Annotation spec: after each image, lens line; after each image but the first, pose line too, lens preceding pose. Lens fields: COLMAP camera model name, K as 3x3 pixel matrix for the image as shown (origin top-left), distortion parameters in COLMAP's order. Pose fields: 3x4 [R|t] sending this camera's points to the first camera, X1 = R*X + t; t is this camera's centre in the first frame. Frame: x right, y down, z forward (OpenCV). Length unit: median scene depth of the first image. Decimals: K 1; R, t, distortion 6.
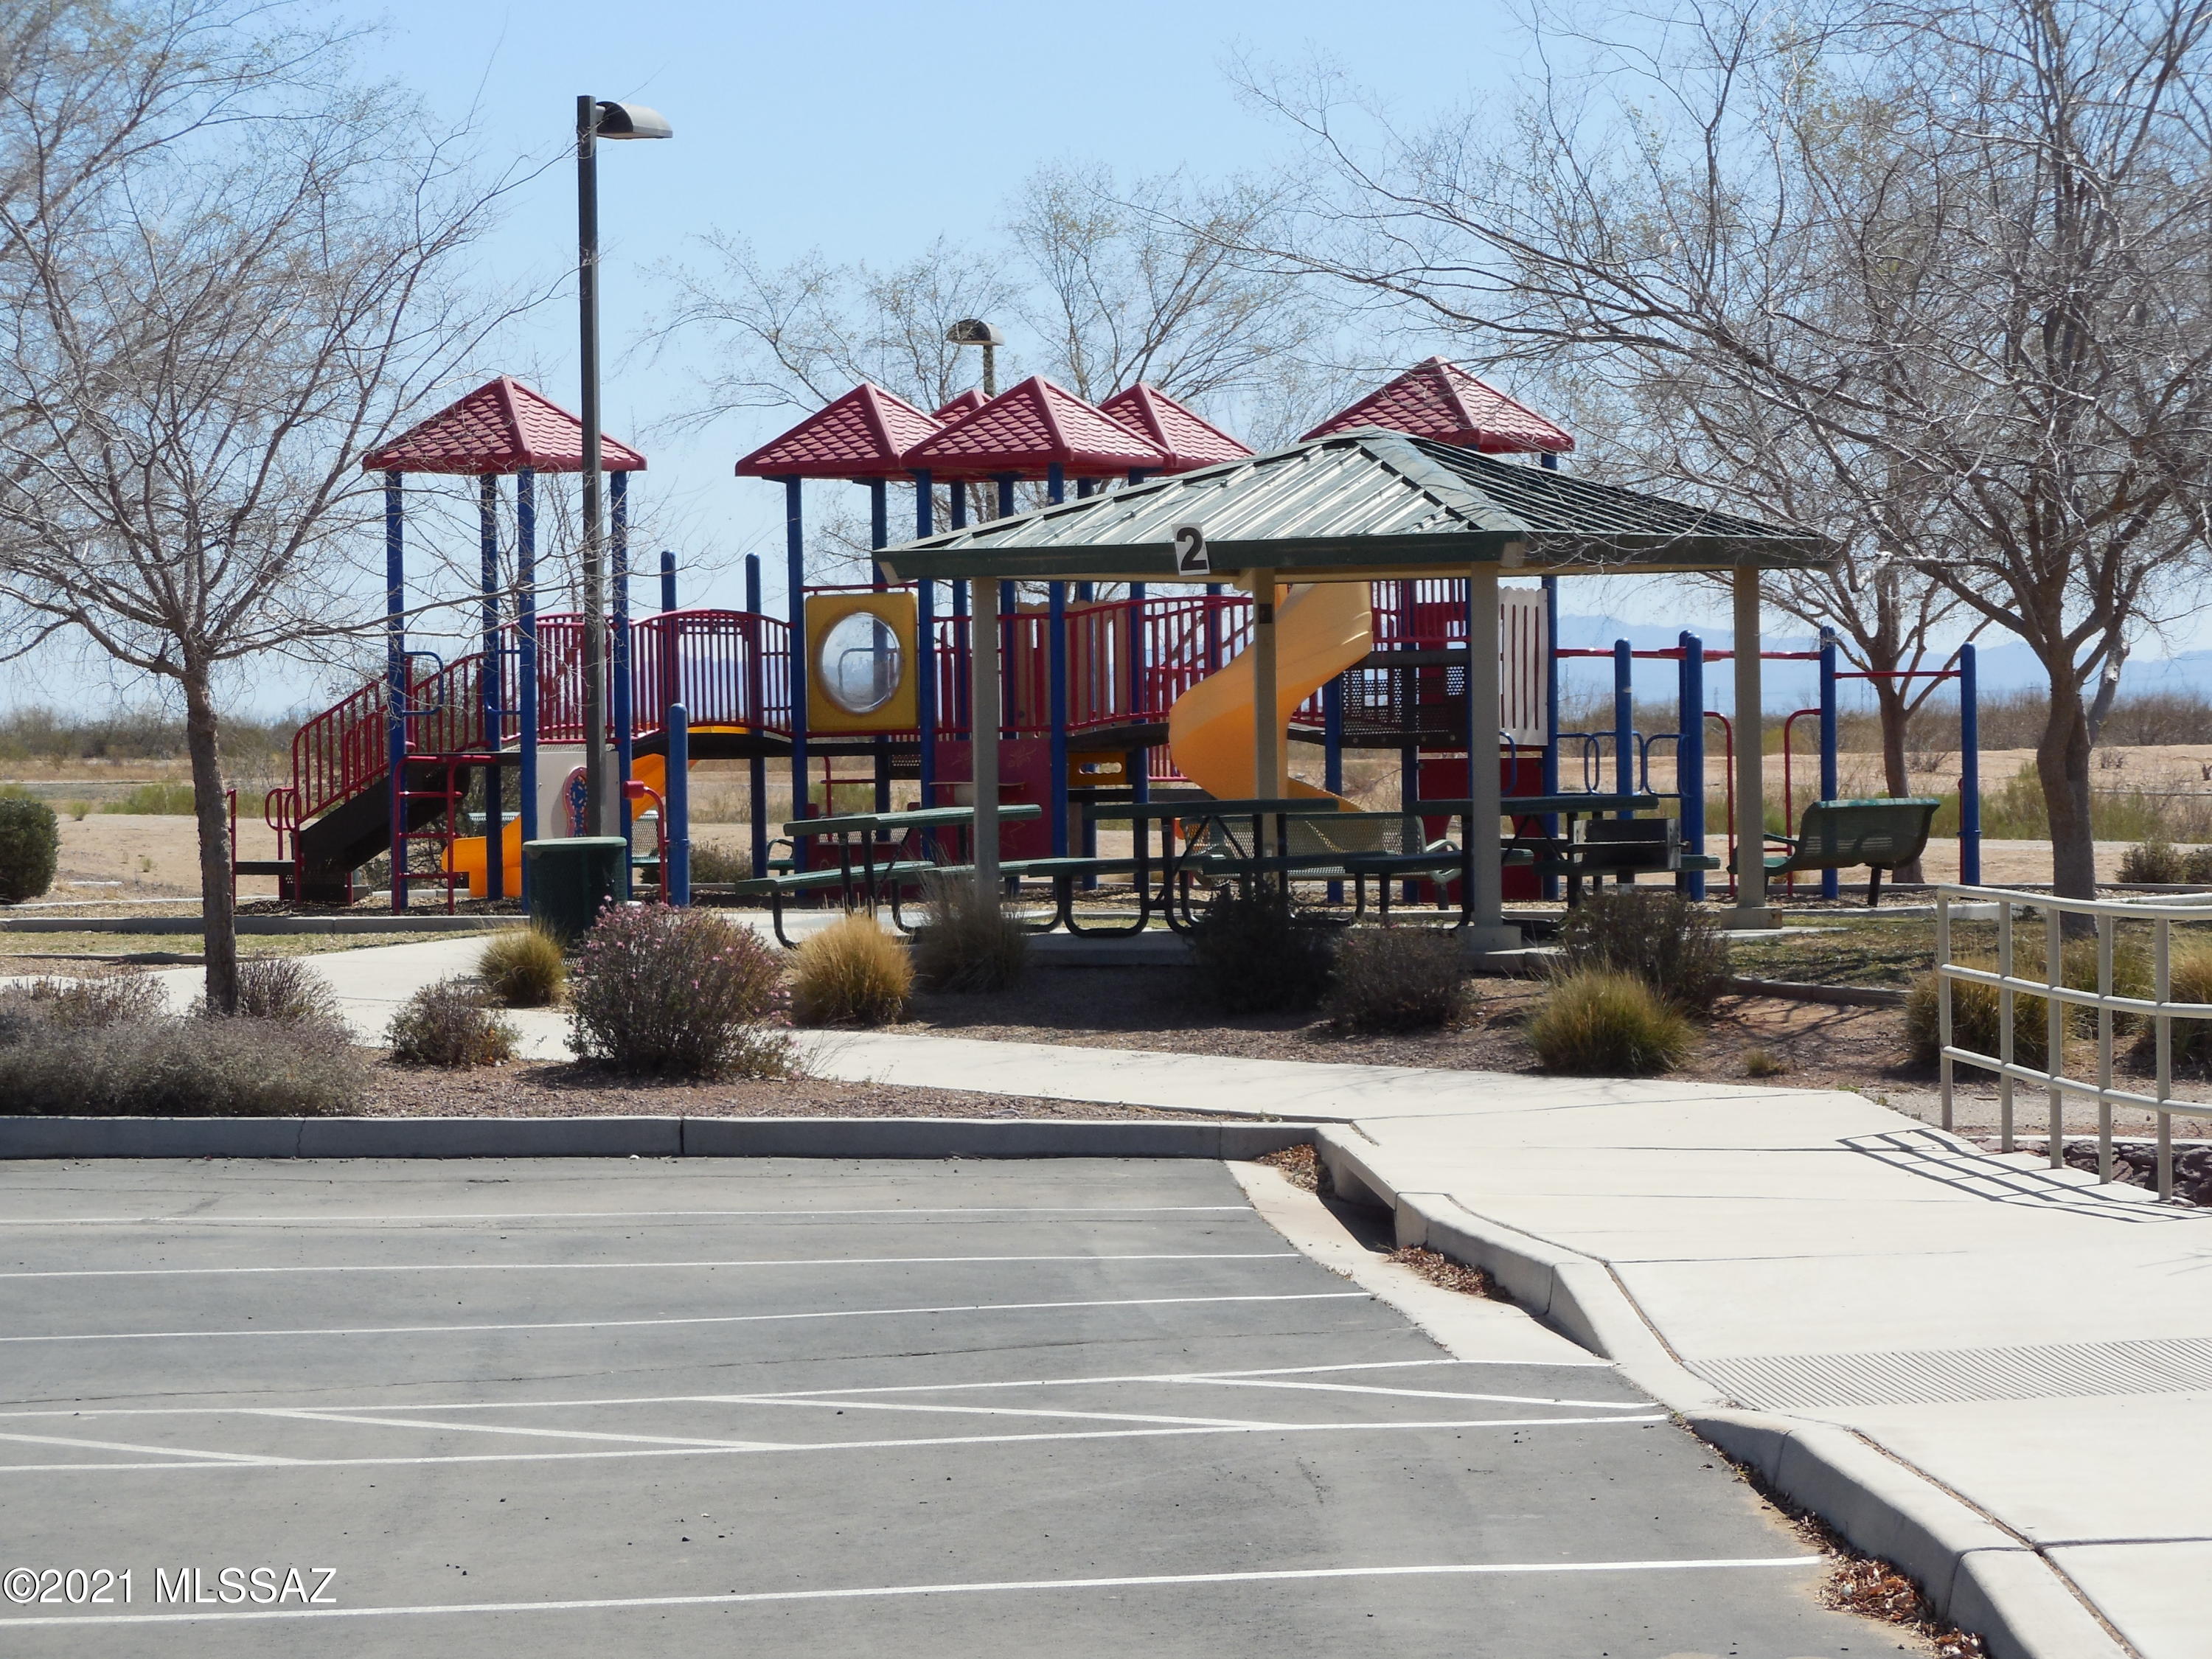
lens RADIAL K [[7123.2, 0, 1106.0], [0, 7123.2, 829.5], [0, 0, 1]] dist [0.602007, -3.434485]
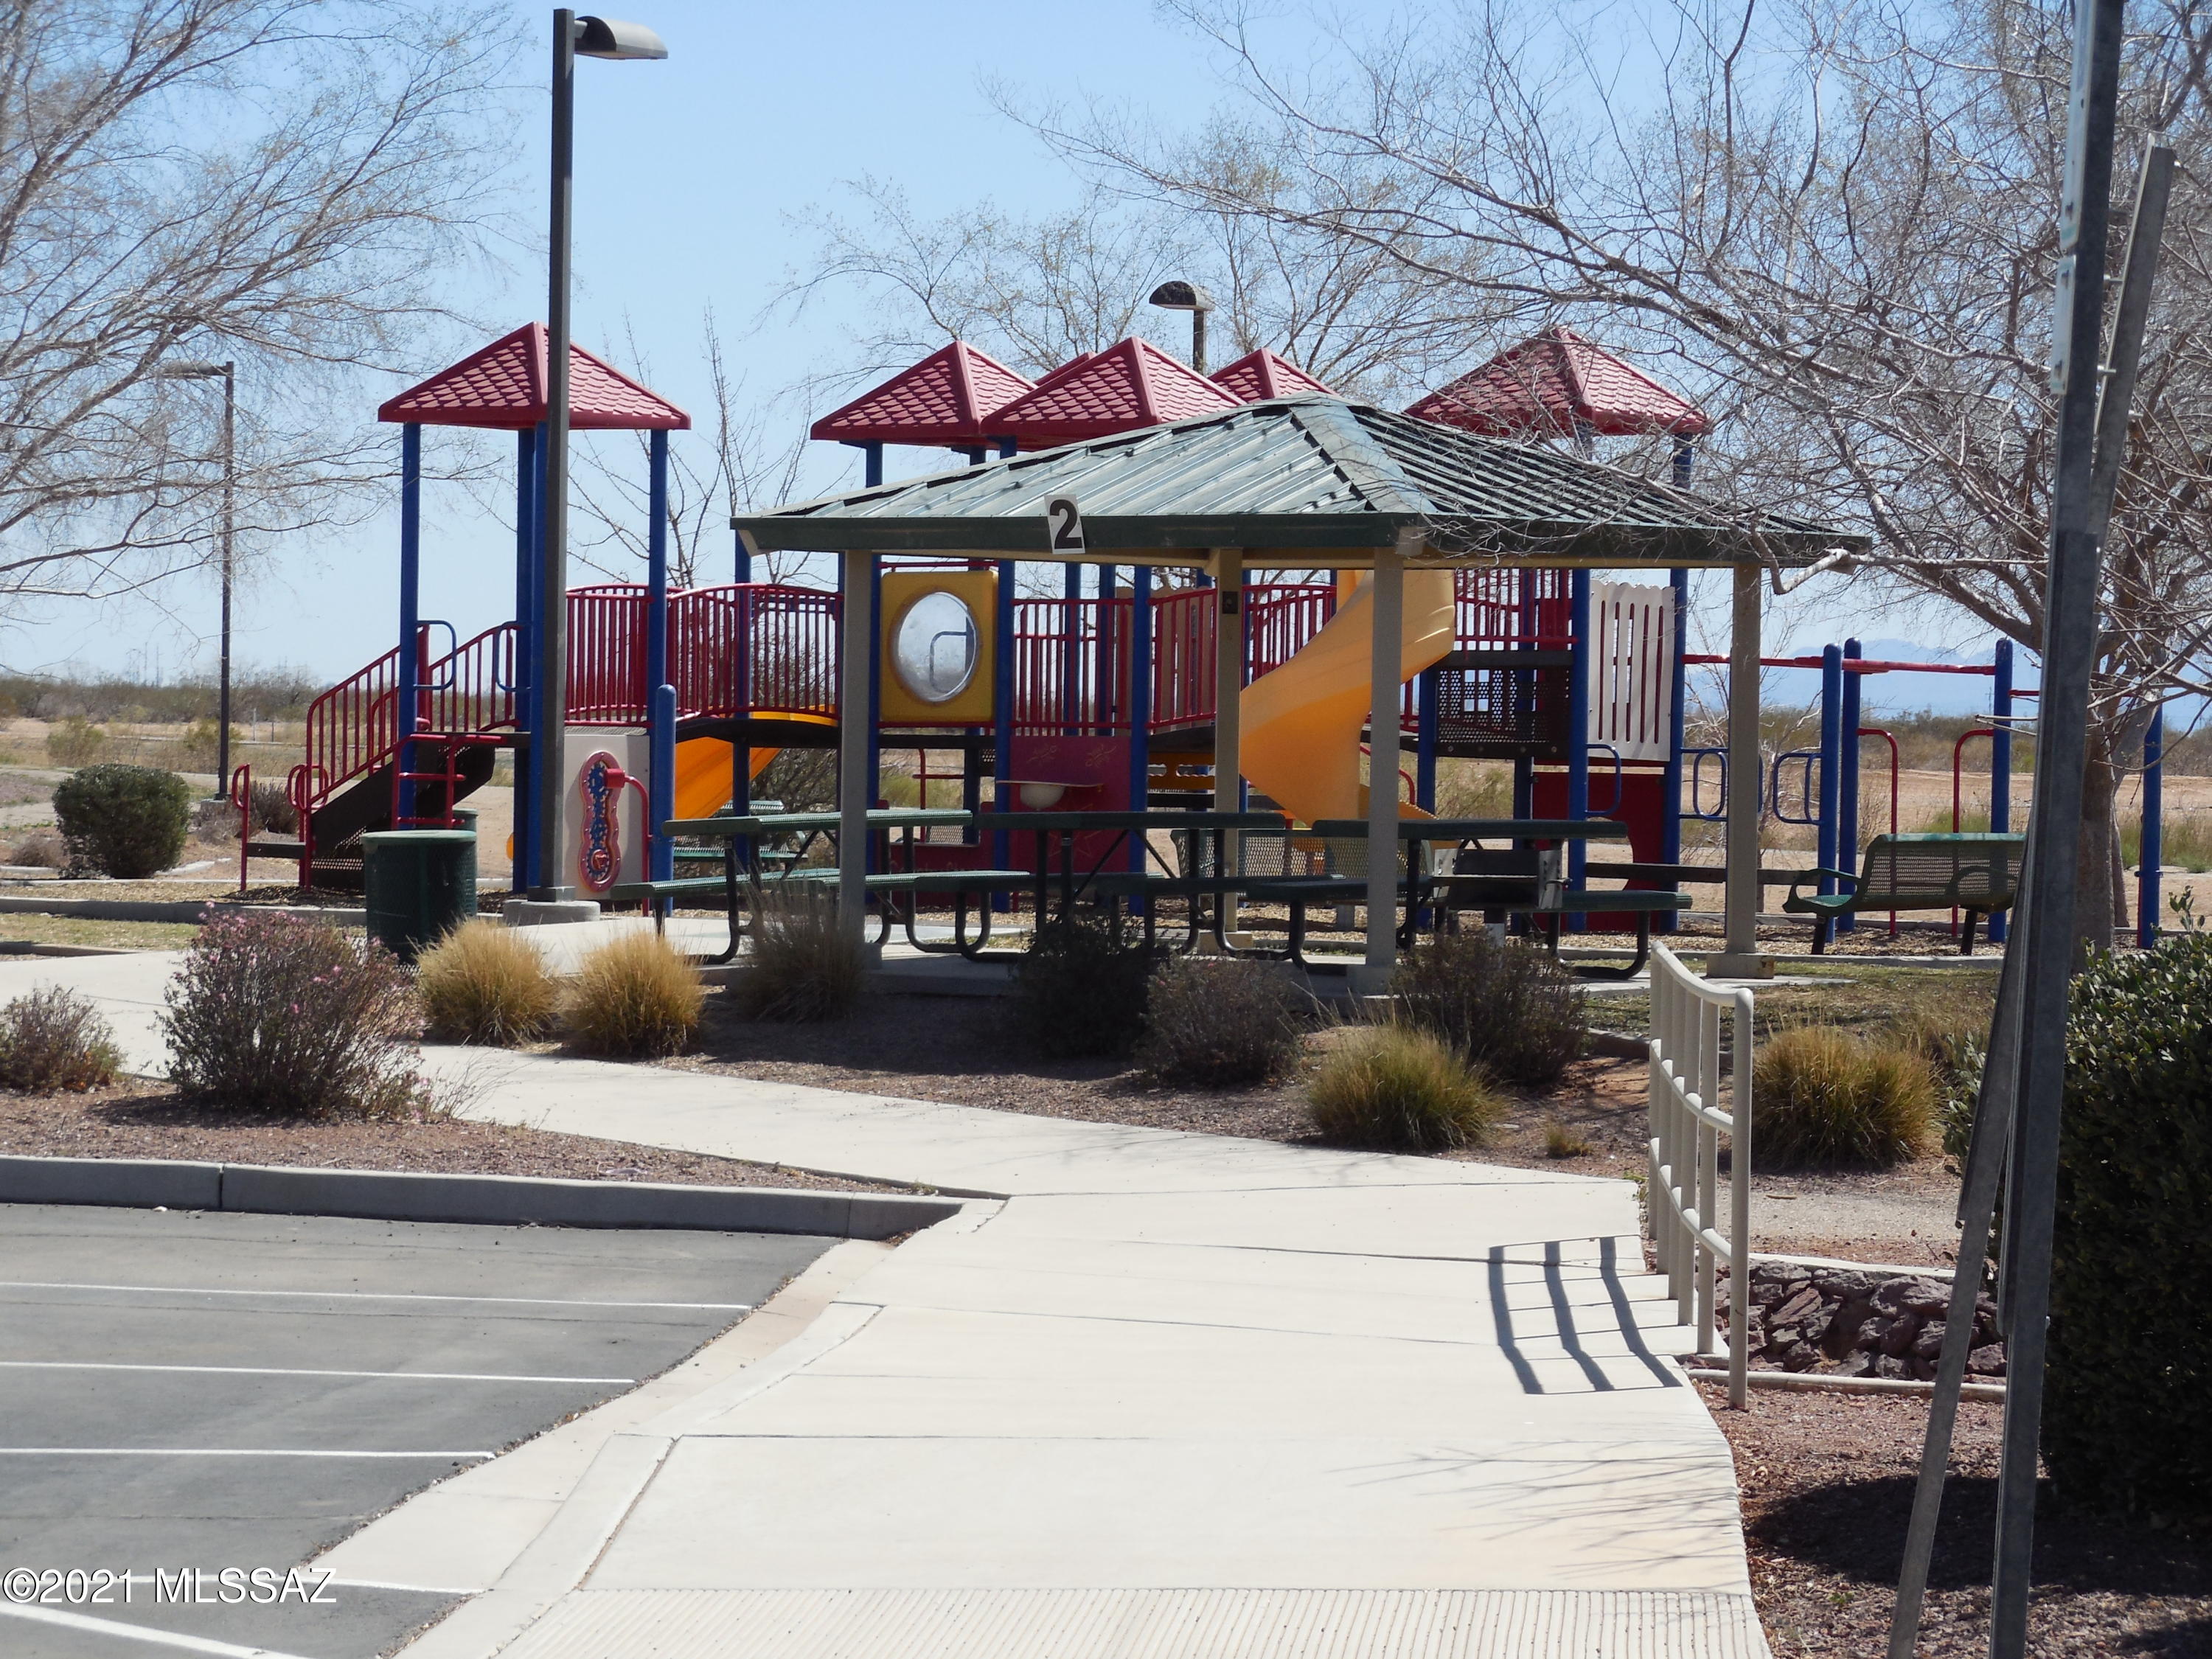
lens RADIAL K [[6896.8, 0, 1106.0], [0, 6896.8, 829.5], [0, 0, 1]] dist [0.587184, -0.370341]
pose [[0.991680, 0.032285, -0.124612, 0.101124], [-0.032034, 0.999479, 0.004011, -0.004441], [0.124676, 0.000014, 0.992197, 0.129596]]
